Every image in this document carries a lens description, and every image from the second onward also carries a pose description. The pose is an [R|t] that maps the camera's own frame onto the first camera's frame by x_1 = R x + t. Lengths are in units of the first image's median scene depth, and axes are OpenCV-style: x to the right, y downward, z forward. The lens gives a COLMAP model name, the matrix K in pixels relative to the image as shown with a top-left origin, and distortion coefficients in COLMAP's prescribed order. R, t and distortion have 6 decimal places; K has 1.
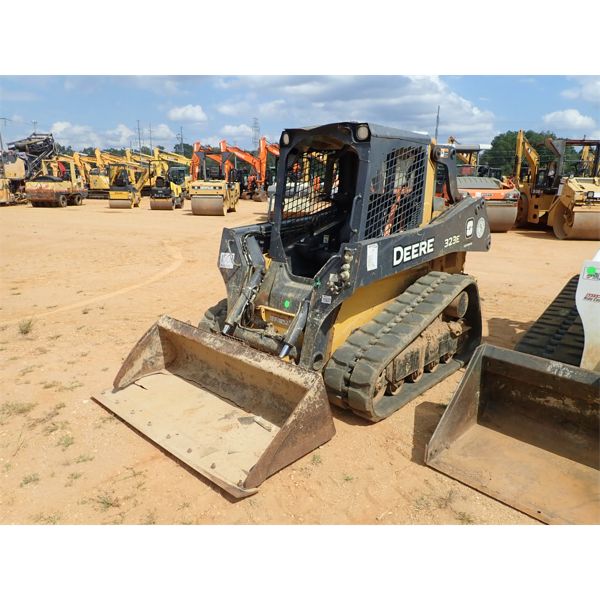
lens RADIAL K [[436.4, 0, 305.2], [0, 436.4, 311.9], [0, 0, 1]] dist [0.000732, 0.000401]
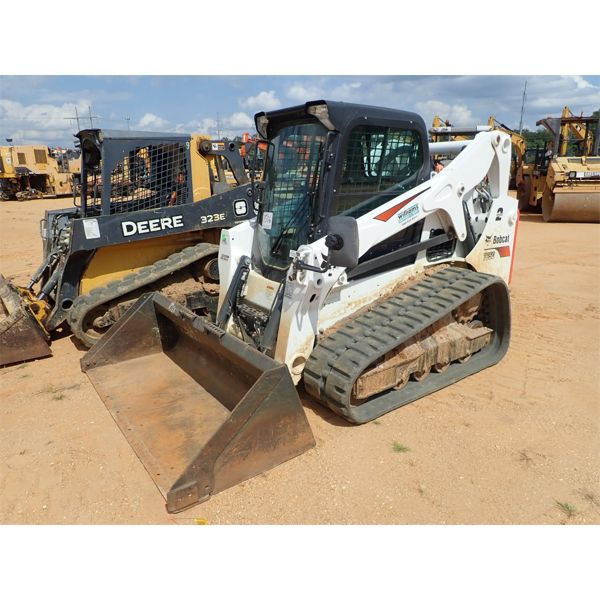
lens RADIAL K [[436.4, 0, 300.9], [0, 436.4, 309.5], [0, 0, 1]] dist [0.000732, 0.000401]
pose [[0.986913, 0.023371, -0.159554, 0.221110], [-0.019760, 0.999512, 0.024182, 0.017695], [0.160041, -0.020713, 0.986893, -0.054700]]
